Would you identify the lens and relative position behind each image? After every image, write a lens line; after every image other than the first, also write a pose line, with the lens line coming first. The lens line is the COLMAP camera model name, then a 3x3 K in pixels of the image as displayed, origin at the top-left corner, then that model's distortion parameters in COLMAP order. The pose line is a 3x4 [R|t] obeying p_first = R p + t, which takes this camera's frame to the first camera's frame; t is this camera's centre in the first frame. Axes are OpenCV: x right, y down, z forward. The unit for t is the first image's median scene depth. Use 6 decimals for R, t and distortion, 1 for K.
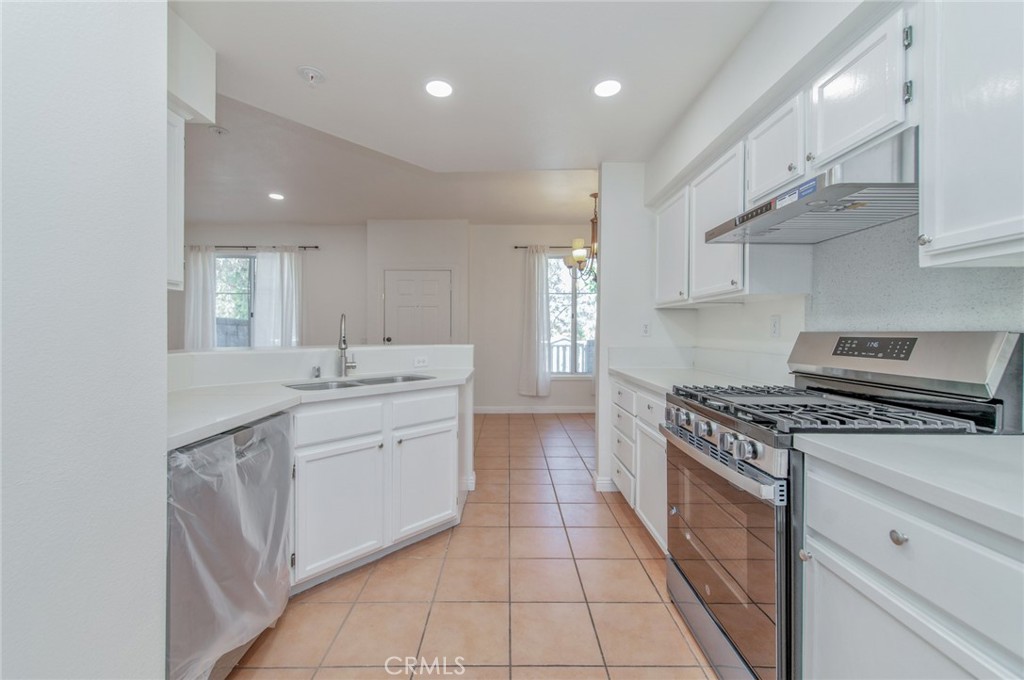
lens RADIAL K [[402.2, 0, 508.4], [0, 402.2, 334.7], [0, 0, 1]] dist [0.011162, -0.001268]
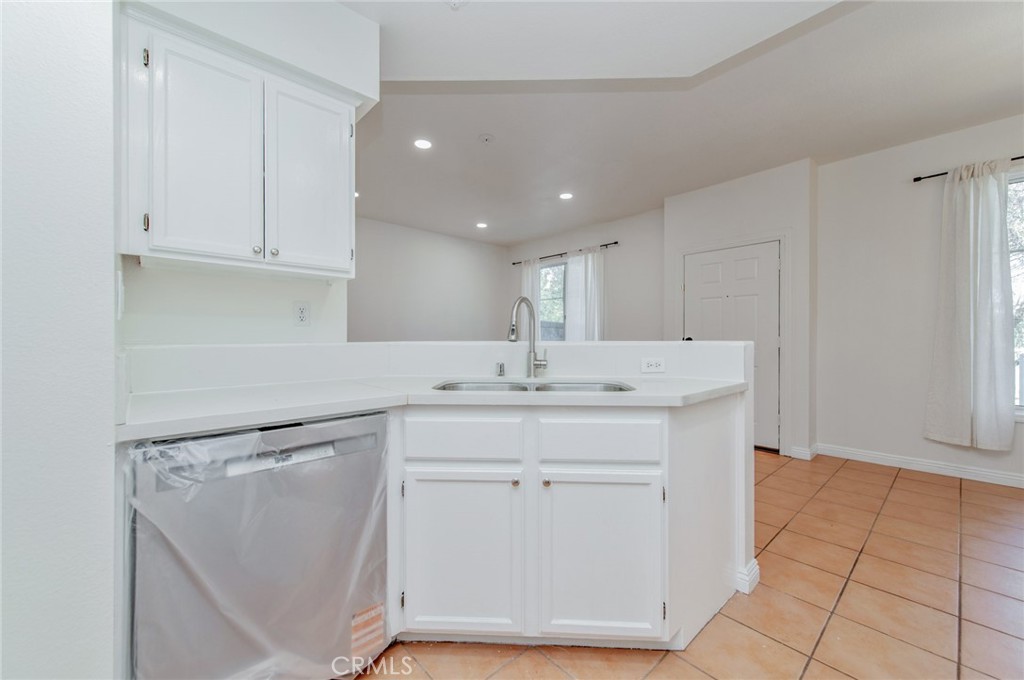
lens RADIAL K [[402.2, 0, 513.6], [0, 402.2, 339.2], [0, 0, 1]] dist [0.011162, -0.001268]
pose [[0.671595, -0.001307, -0.740917, 0.182751], [-0.003476, 0.999982, -0.004914, 0.041258], [0.740910, 0.005876, 0.671578, 0.556532]]
